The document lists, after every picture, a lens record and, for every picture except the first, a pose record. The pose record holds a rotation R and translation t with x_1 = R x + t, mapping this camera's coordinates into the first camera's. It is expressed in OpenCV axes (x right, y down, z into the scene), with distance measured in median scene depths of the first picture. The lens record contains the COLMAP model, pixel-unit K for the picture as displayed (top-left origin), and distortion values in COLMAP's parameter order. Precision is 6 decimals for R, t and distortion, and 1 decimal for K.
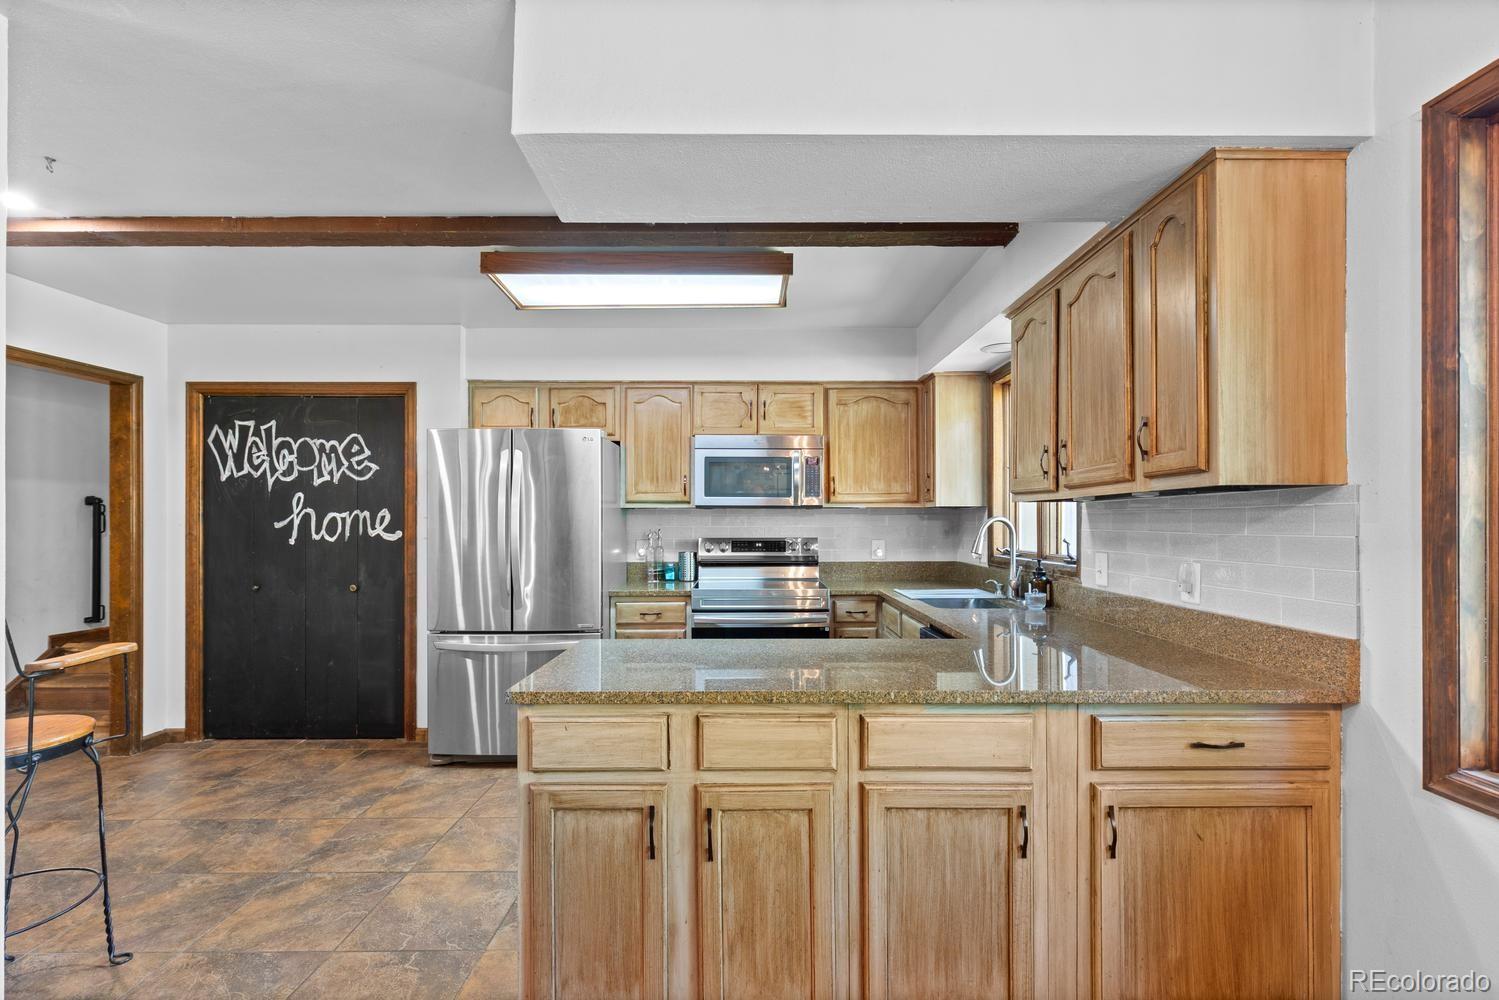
lens RADIAL K [[676.2, 0, 751.8], [0, 676.2, 515.0], [0, 0, 1]] dist [0.005859, -0.000371]
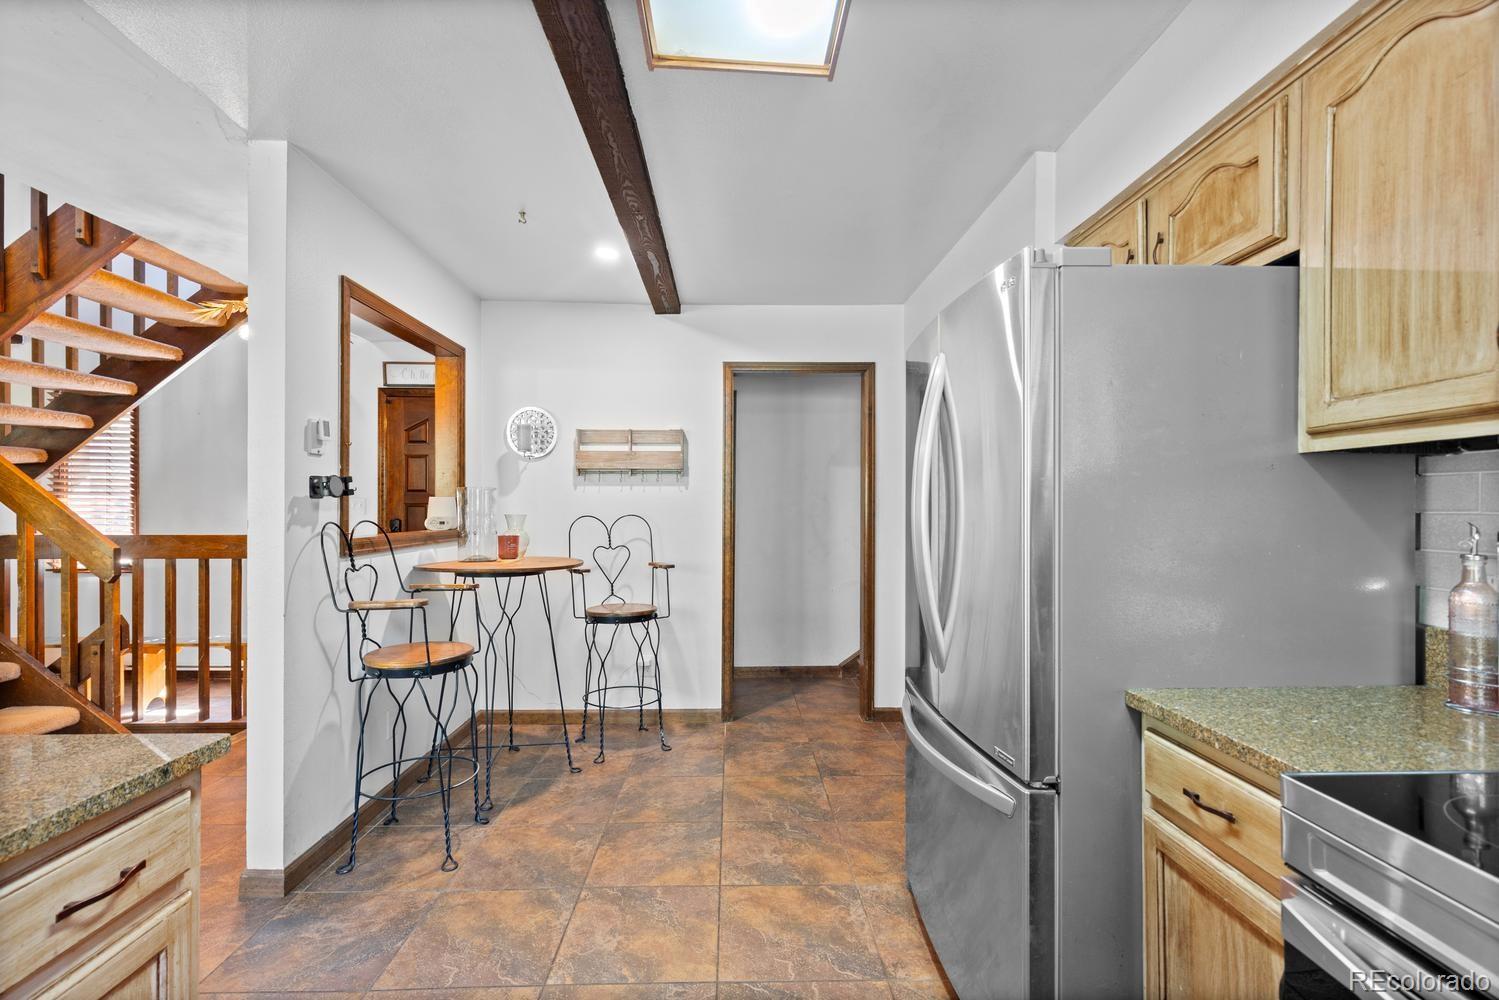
lens RADIAL K [[676.2, 0, 744.9], [0, 676.2, 505.3], [0, 0, 1]] dist [0.005859, -0.000371]
pose [[0.023842, 0.001488, -0.999715, 0.153821], [0.006526, 0.999977, 0.001644, 0.014868], [0.999694, -0.006563, 0.023832, 0.870207]]
